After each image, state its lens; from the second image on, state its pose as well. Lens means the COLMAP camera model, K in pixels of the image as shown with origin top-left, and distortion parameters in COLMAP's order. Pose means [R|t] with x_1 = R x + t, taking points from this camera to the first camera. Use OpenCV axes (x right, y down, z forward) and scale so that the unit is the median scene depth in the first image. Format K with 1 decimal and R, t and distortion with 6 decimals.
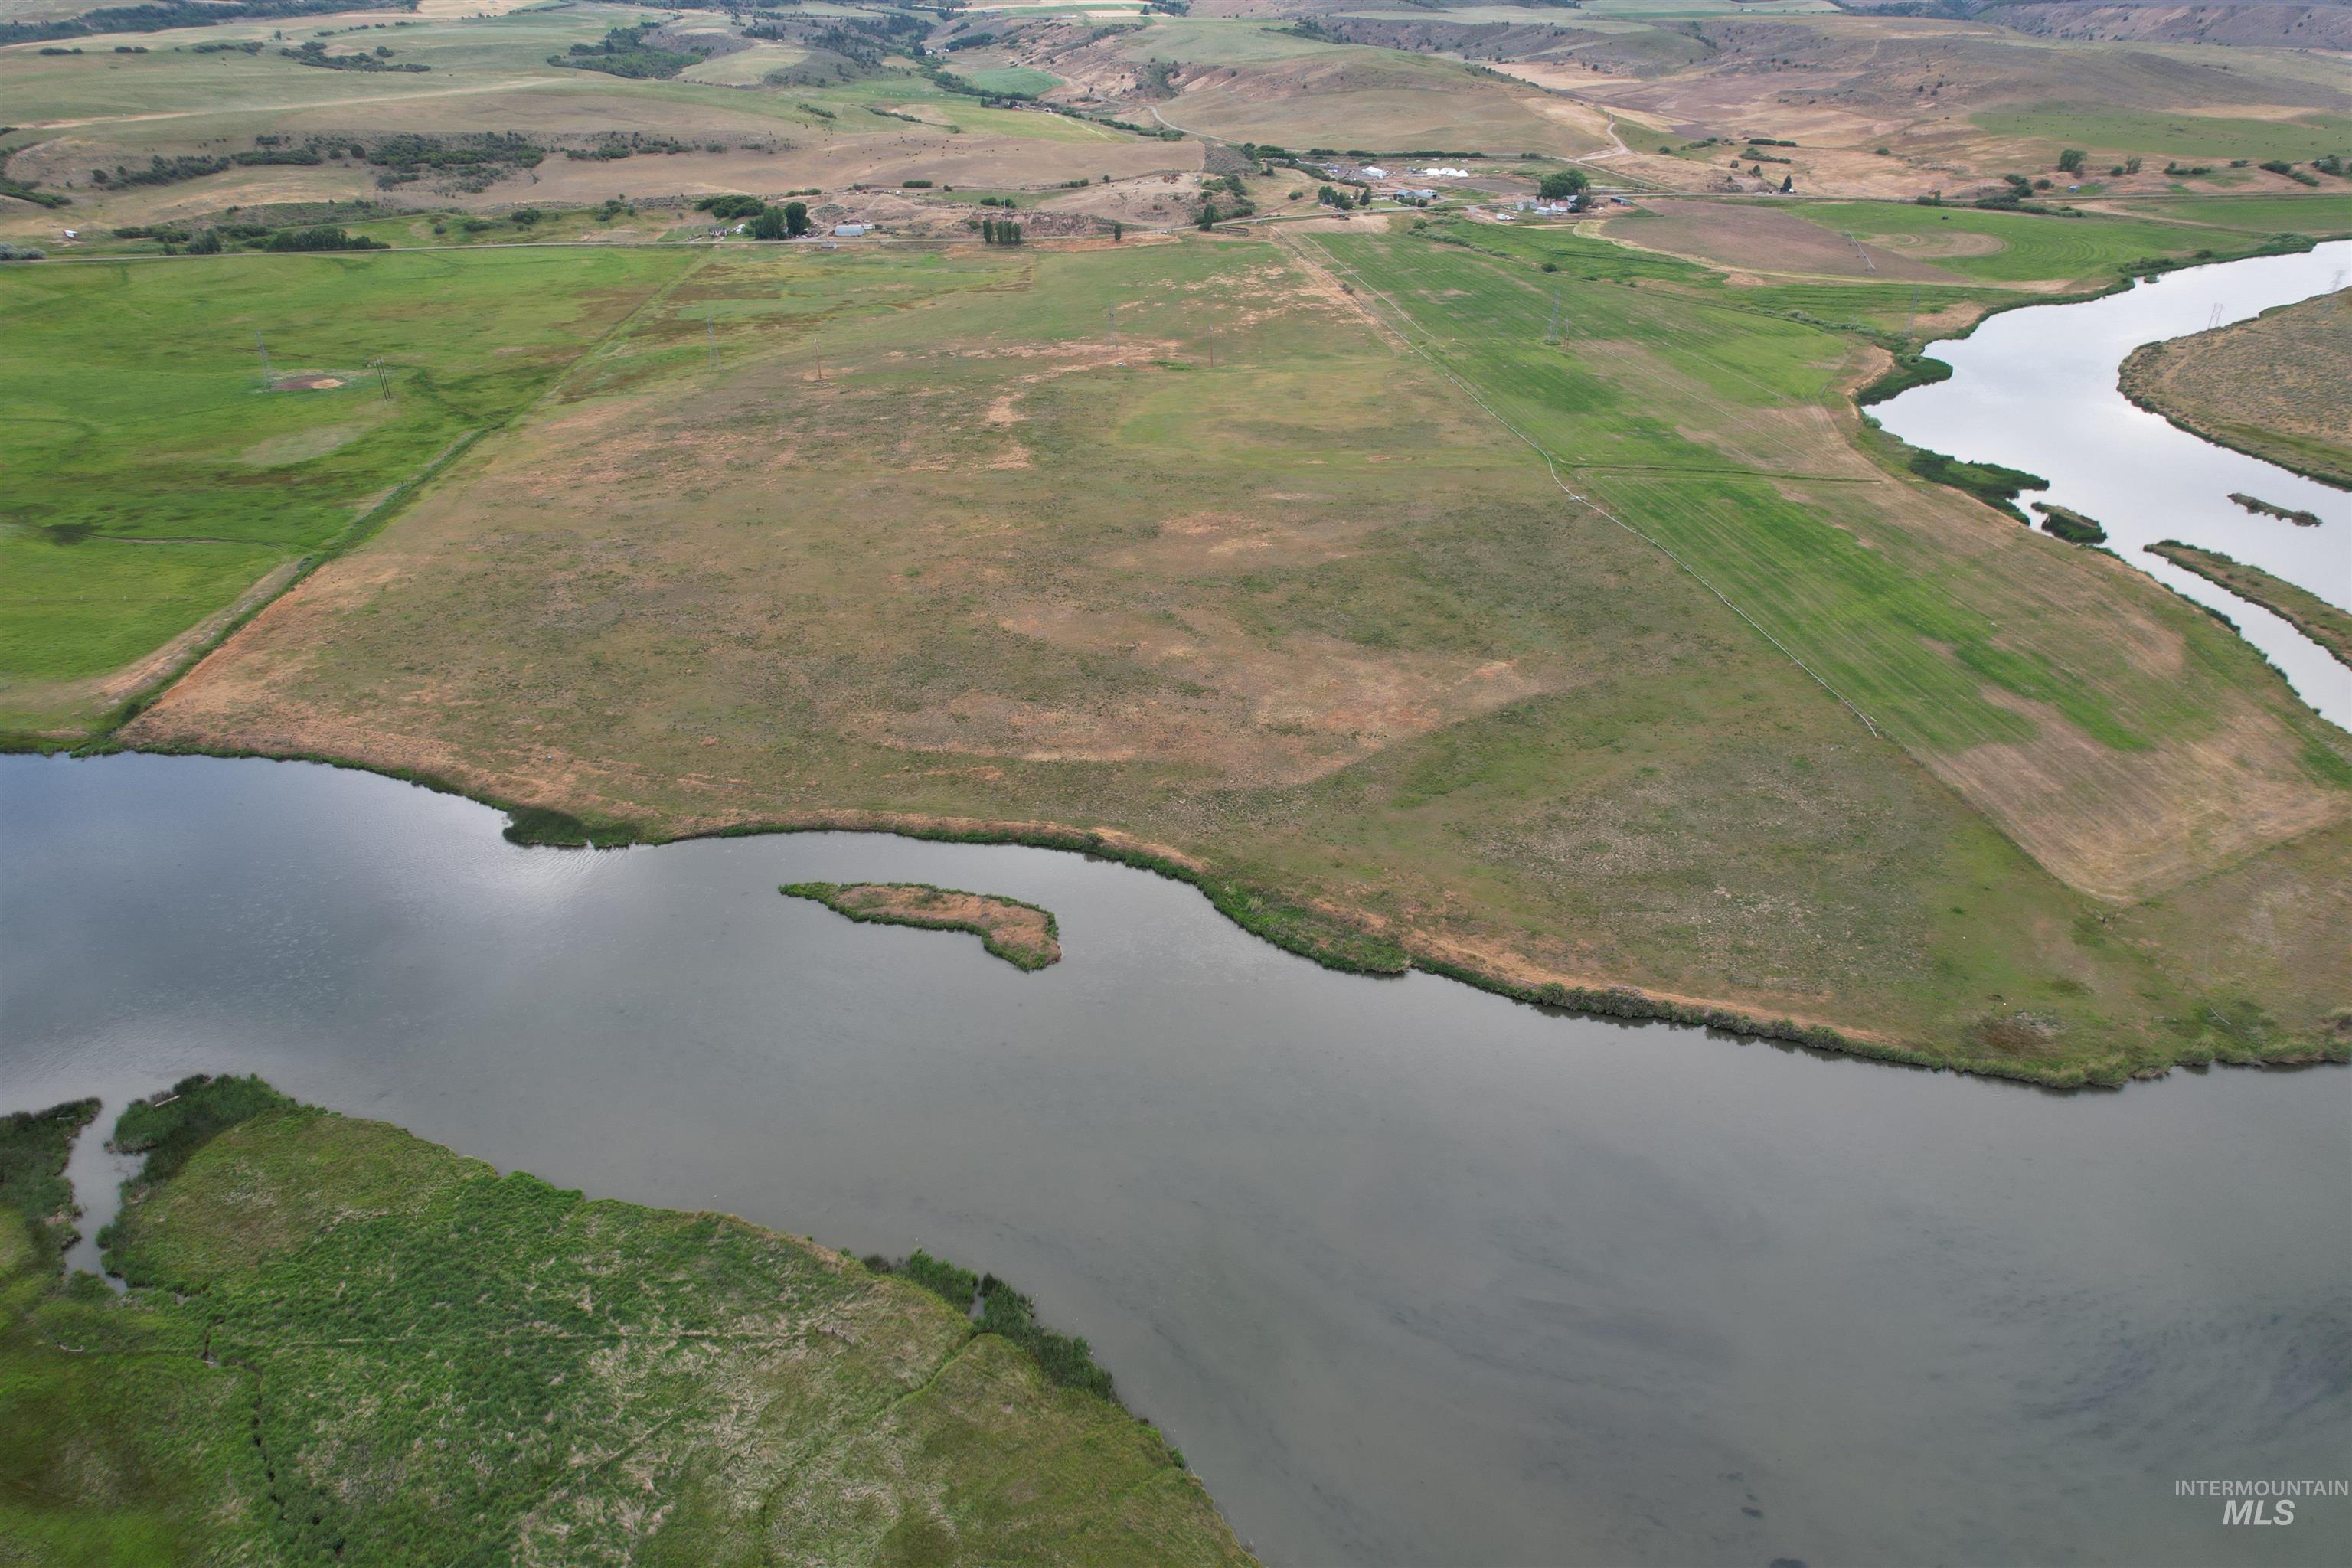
lens RADIAL K [[1508.1, 0, 1167.5], [0, 1508.1, 794.8], [0, 0, 1]] dist [-0.080566, 0.077874]
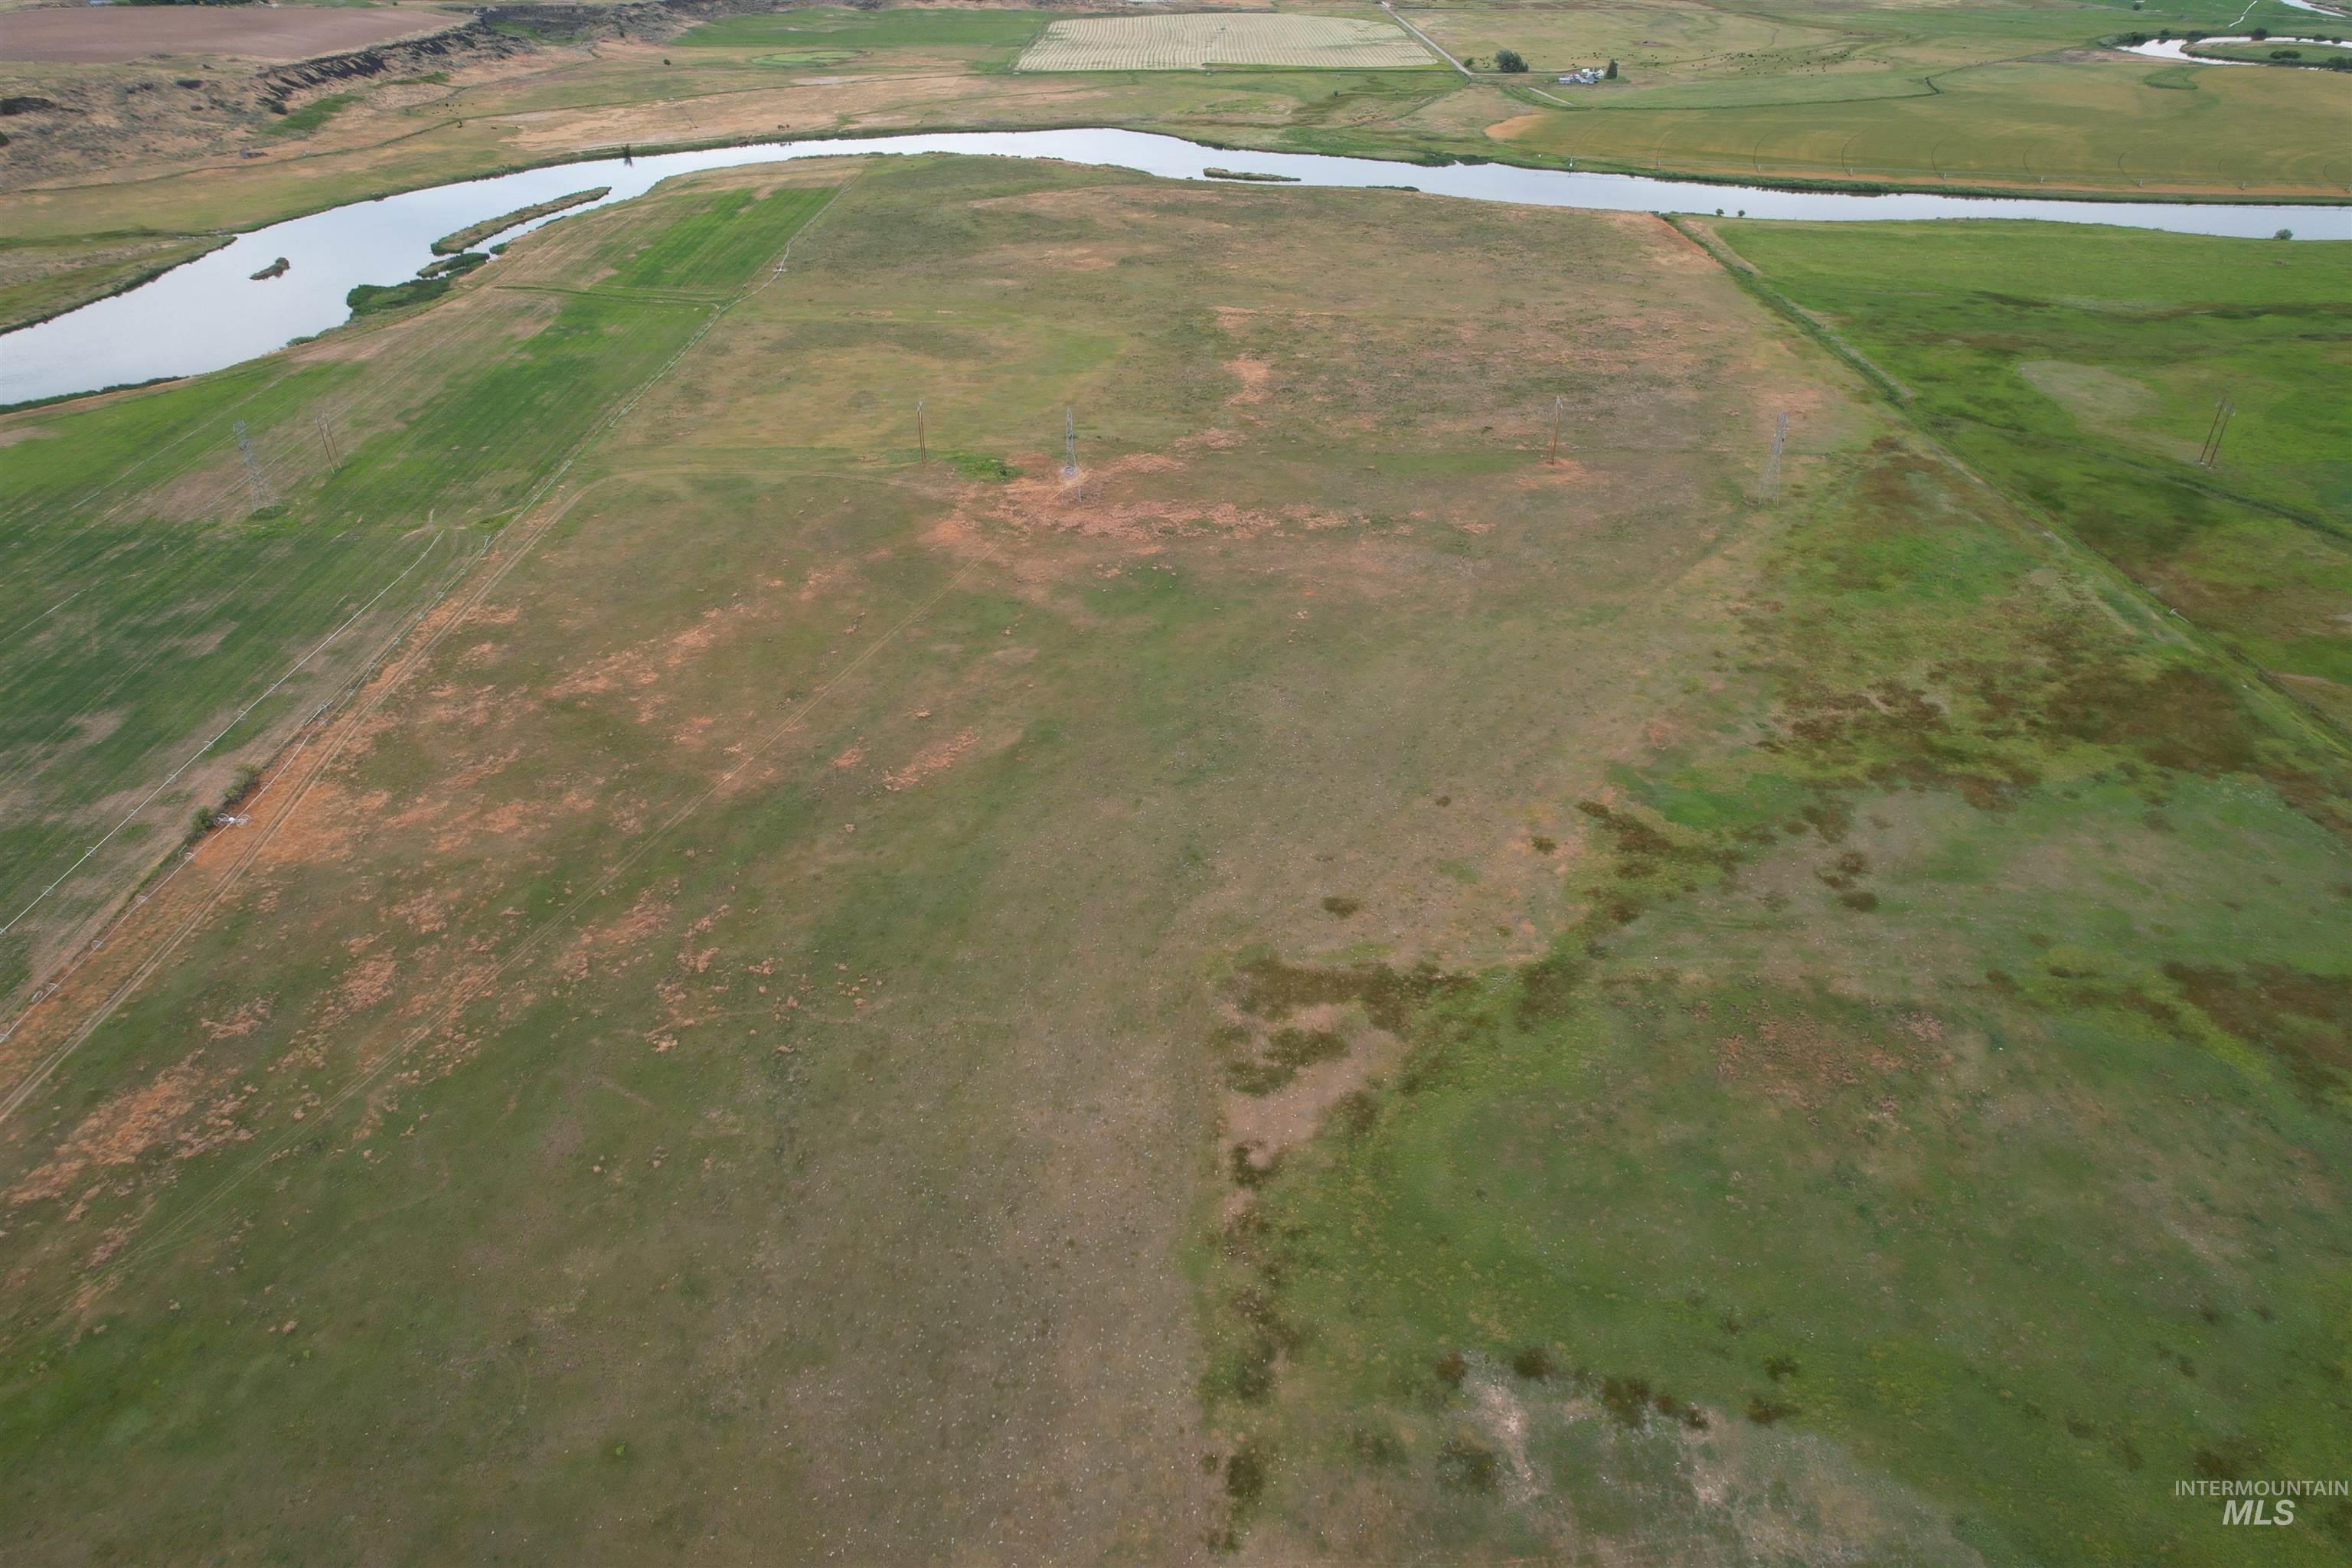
lens RADIAL K [[1508.1, 0, 1167.5], [0, 1508.1, 794.8], [0, 0, 1]] dist [-0.080566, 0.077874]
pose [[-0.994555, -0.044944, 0.094023, -0.157286], [0.058576, 0.505121, 0.861059, -0.872612], [-0.086192, 0.861878, -0.499738, 1.666749]]
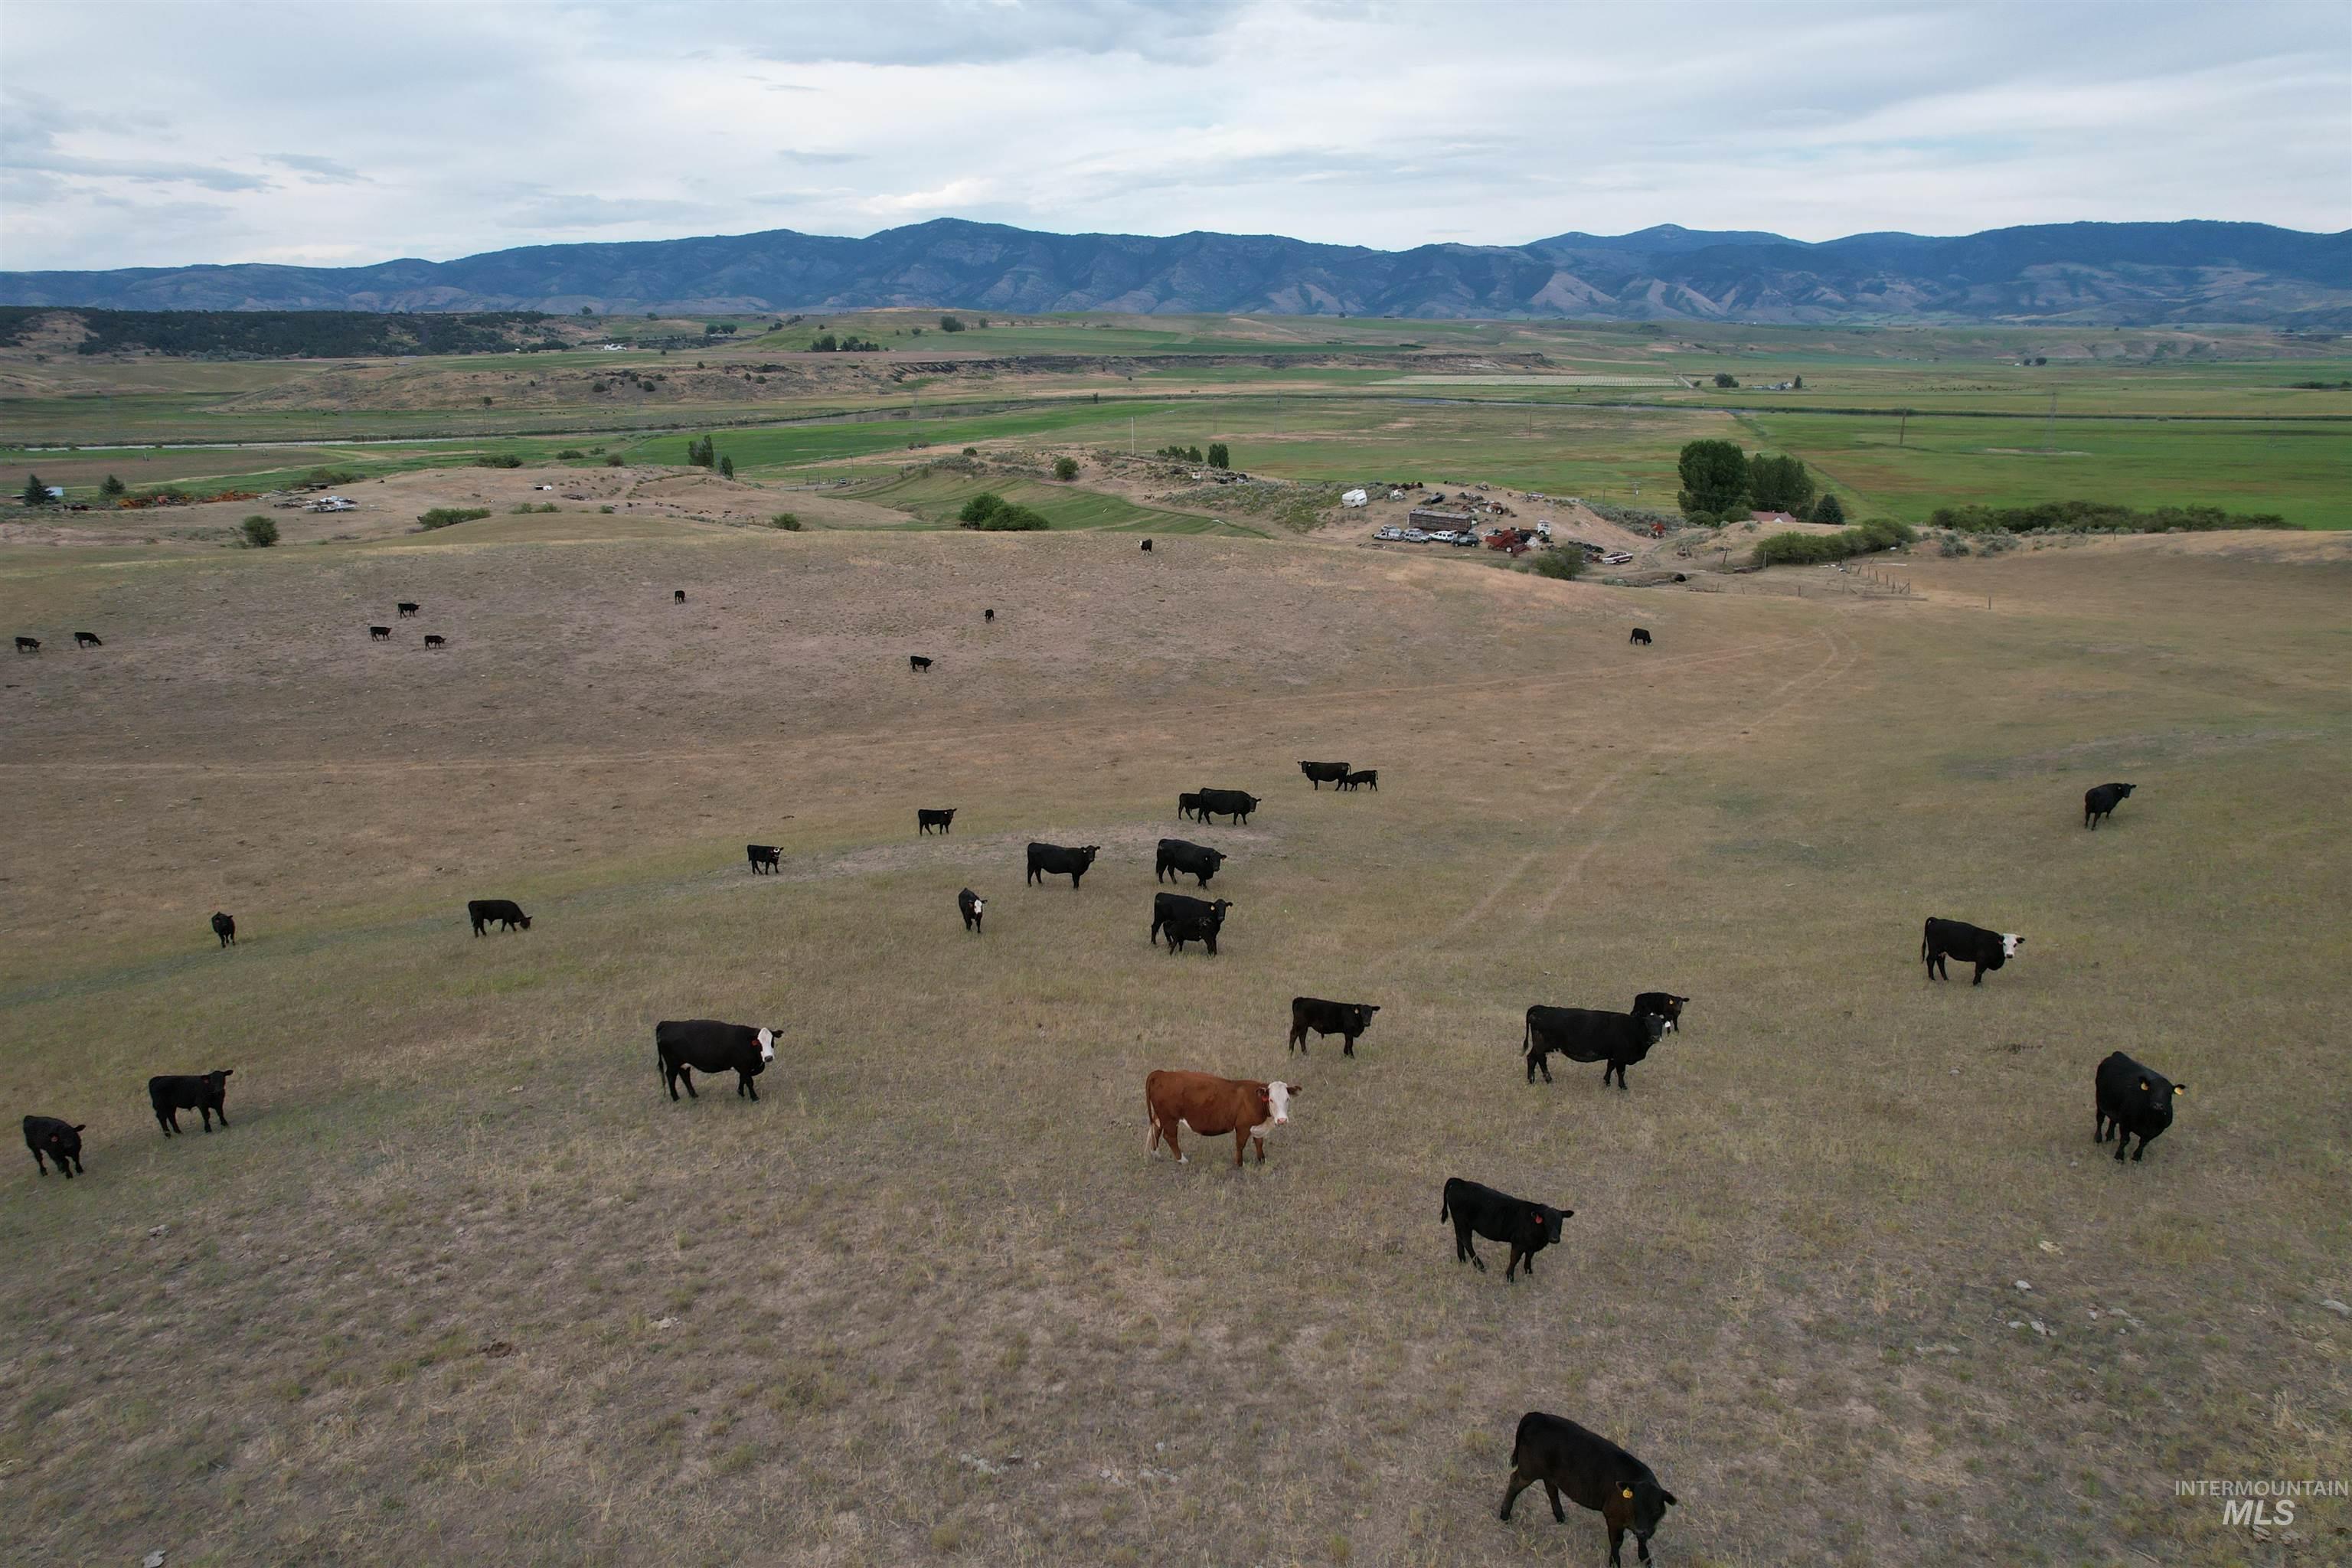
lens RADIAL K [[1508.1, 0, 1167.5], [0, 1508.1, 794.8], [0, 0, 1]] dist [-0.080566, 0.077874]
pose [[-0.928619, -0.092283, 0.359374, -0.490263], [0.184834, 0.724781, 0.663723, -1.072456], [-0.321718, 0.682771, -0.655989, 2.416490]]
